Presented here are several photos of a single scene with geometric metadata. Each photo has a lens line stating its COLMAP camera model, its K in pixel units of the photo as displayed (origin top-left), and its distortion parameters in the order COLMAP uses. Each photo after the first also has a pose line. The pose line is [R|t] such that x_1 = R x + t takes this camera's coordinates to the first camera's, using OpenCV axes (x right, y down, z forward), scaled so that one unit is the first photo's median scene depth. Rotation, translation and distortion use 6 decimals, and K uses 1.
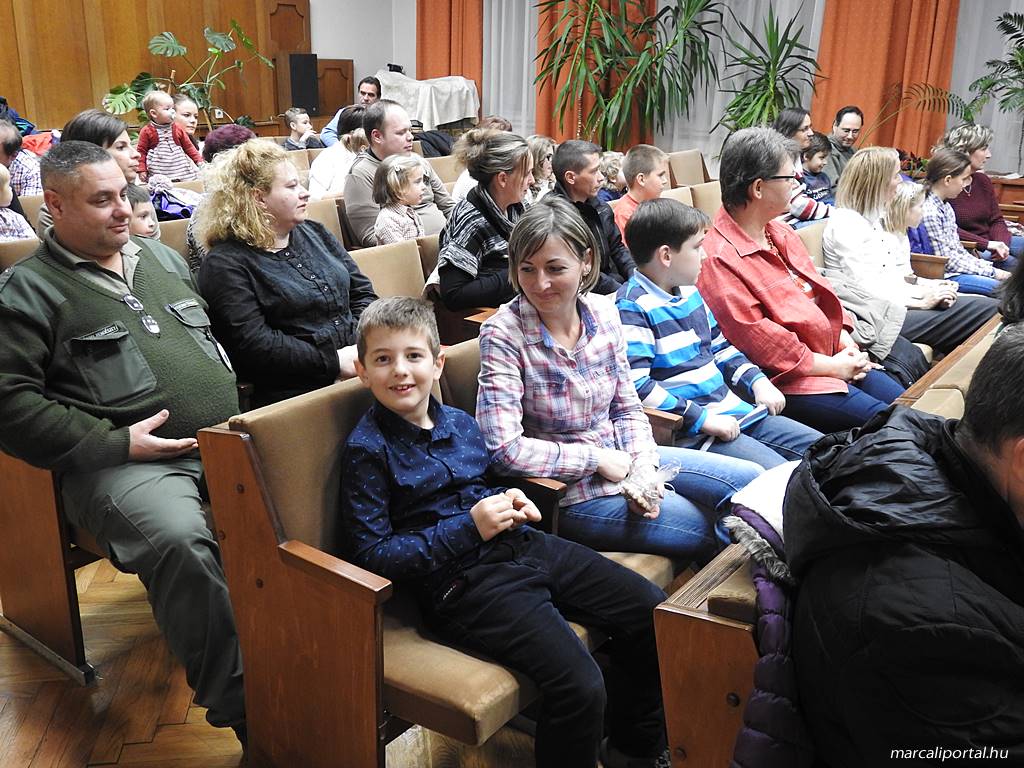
lens RADIAL K [[970.6, 0, 511.2], [0, 970.6, 390.4], [0, 0, 1]] dist [-0.003493, 0.013880]
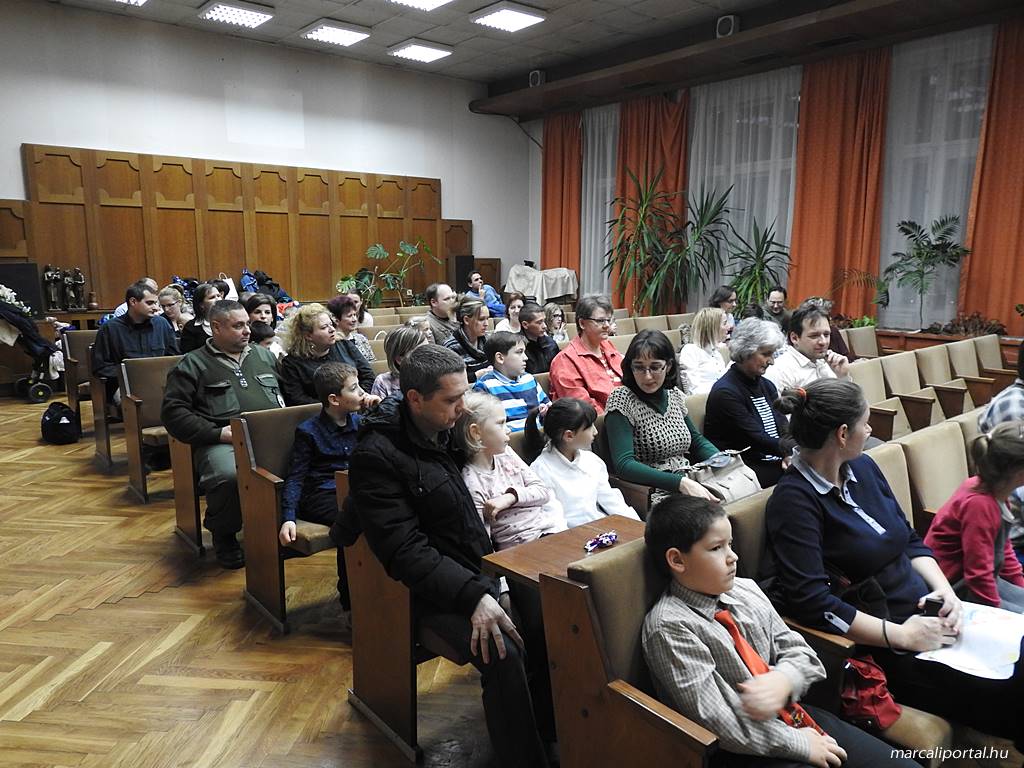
lens RADIAL K [[742.8, 0, 512.0], [0, 742.8, 384.0], [0, 0, 1]] dist [0.002201, -0.001264]
pose [[0.973375, 0.022297, -0.228130, 0.287617], [-0.057797, 0.986974, -0.150142, 0.072836], [0.221811, 0.159330, 0.961984, -0.222715]]
